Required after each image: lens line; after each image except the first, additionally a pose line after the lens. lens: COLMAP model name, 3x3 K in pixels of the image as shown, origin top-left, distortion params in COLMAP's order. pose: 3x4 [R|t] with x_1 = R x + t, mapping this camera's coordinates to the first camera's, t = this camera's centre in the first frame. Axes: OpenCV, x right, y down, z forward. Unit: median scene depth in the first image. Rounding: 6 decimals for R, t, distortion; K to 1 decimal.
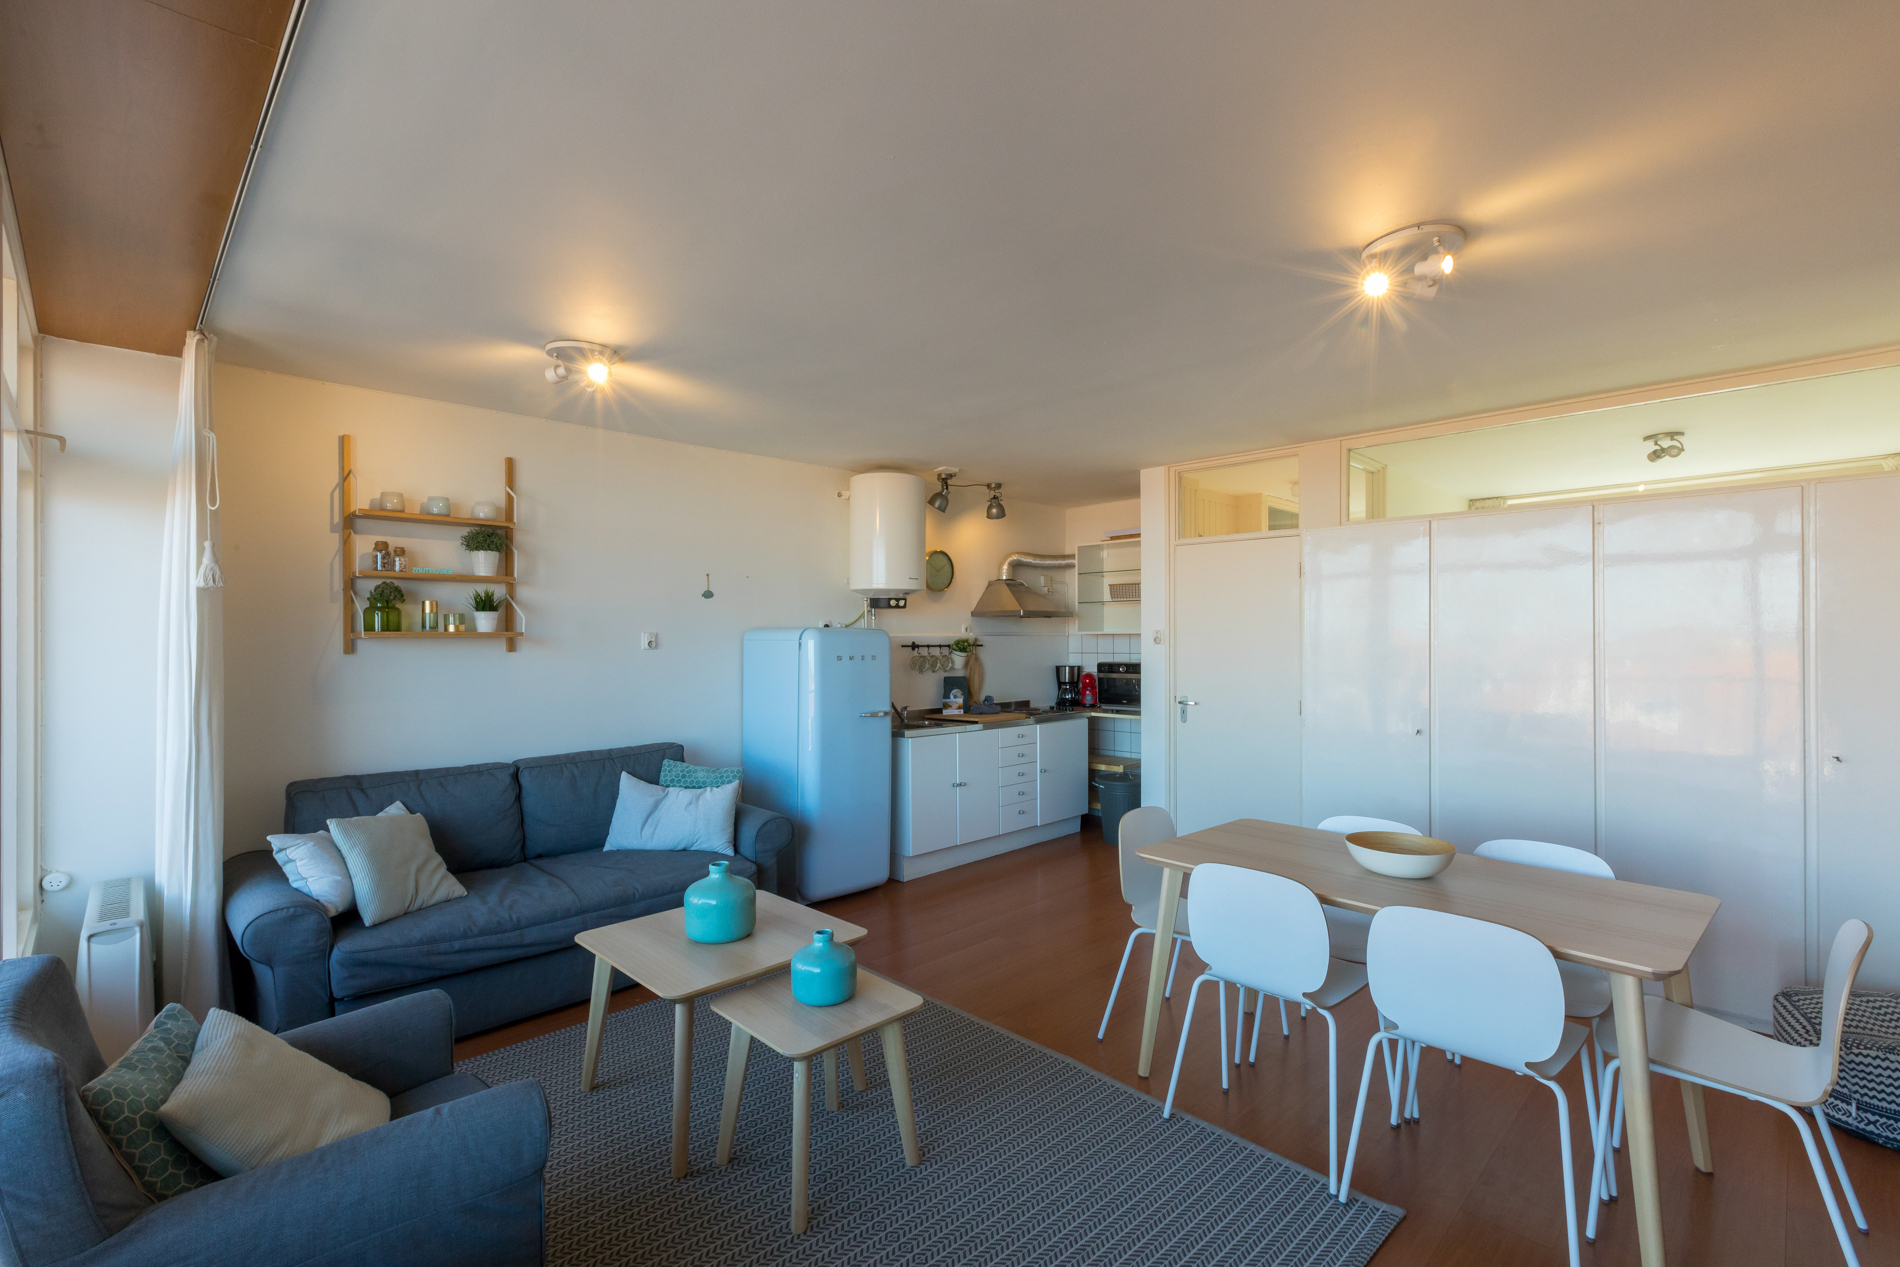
lens RADIAL K [[867.7, 0, 949.2], [0, 867.7, 633.9], [0, 0, 1]] dist [-0.004038, -0.000746]
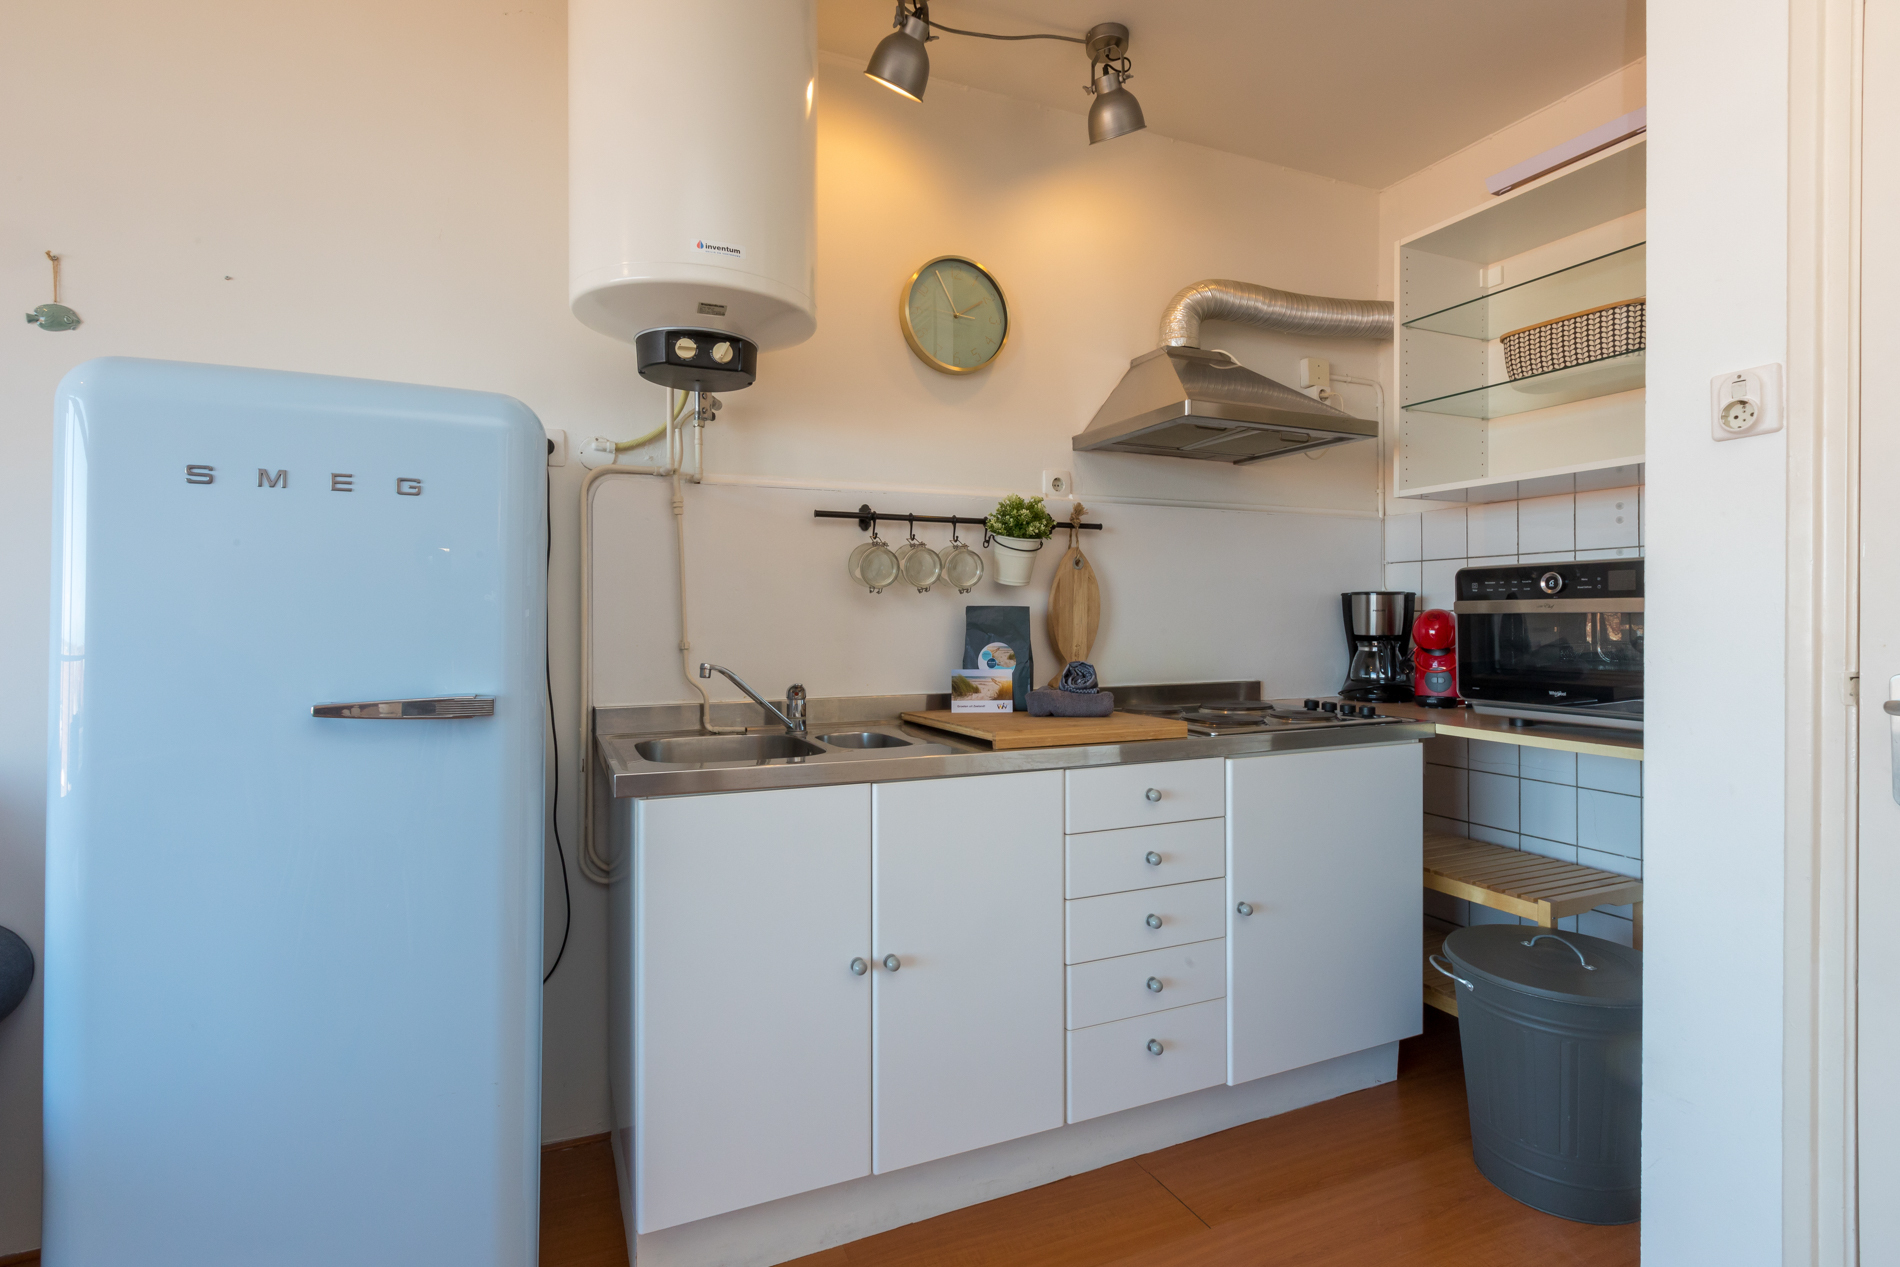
lens RADIAL K [[924.4, 0, 942.3], [0, 924.4, 619.9], [0, 0, 1]] dist [-0.002681, 0.000509]
pose [[0.929735, 0.000391, -0.368230, 0.119280], [0.002053, 0.999978, 0.006246, 0.049665], [0.368224, -0.006563, 0.929714, 0.614549]]
